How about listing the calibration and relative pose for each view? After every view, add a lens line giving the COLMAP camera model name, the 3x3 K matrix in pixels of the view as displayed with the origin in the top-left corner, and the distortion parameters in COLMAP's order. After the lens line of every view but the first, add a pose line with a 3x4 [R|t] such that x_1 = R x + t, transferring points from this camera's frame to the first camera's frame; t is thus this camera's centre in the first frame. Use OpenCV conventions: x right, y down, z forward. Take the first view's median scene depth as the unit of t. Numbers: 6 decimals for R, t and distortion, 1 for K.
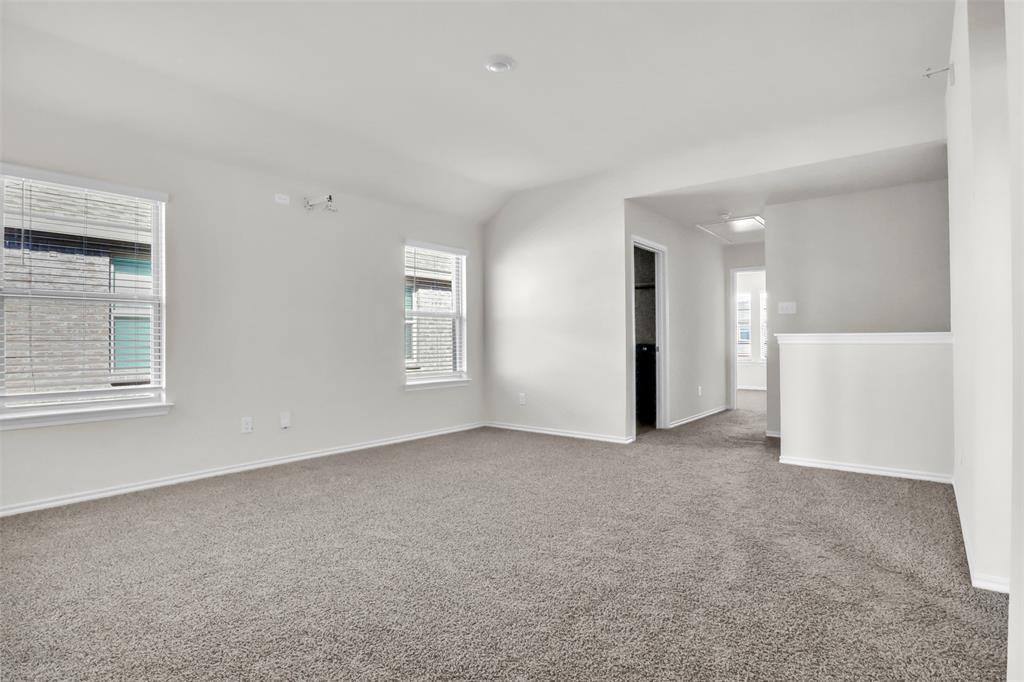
lens RADIAL K [[520.4, 0, 513.5], [0, 520.4, 346.3], [0, 0, 1]] dist [-0.030947, 0.002694]
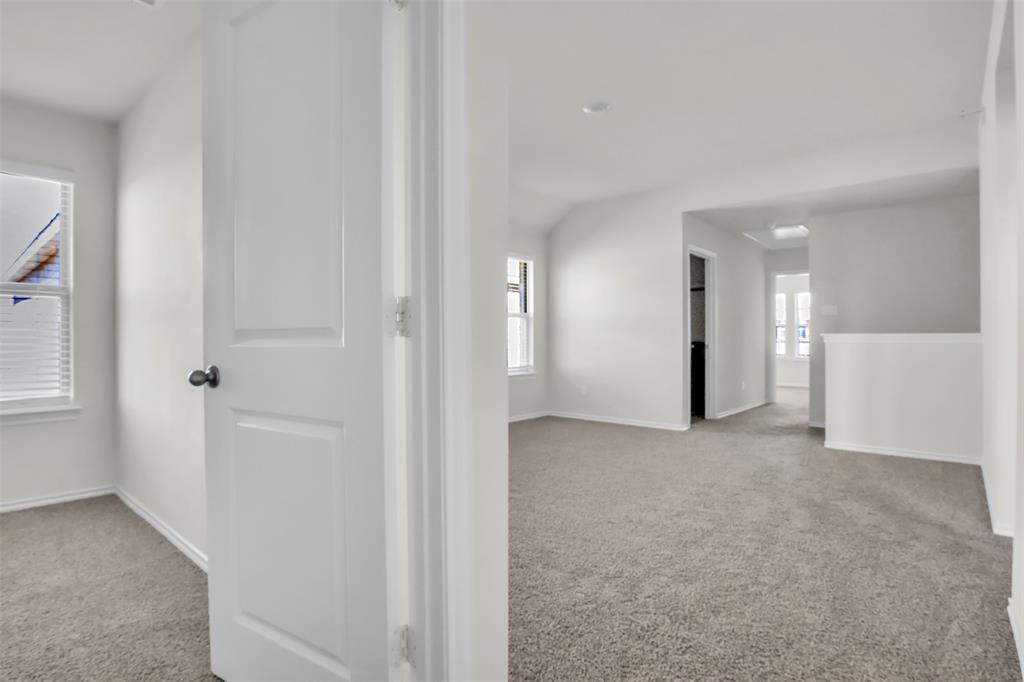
lens RADIAL K [[520.4, 0, 513.5], [0, 520.4, 346.3], [0, 0, 1]] dist [-0.030947, 0.002694]
pose [[0.999199, 0.005410, -0.039638, -0.147693], [-0.005173, 0.999968, 0.006095, 0.000212], [0.039670, -0.005885, 0.999195, -0.185670]]
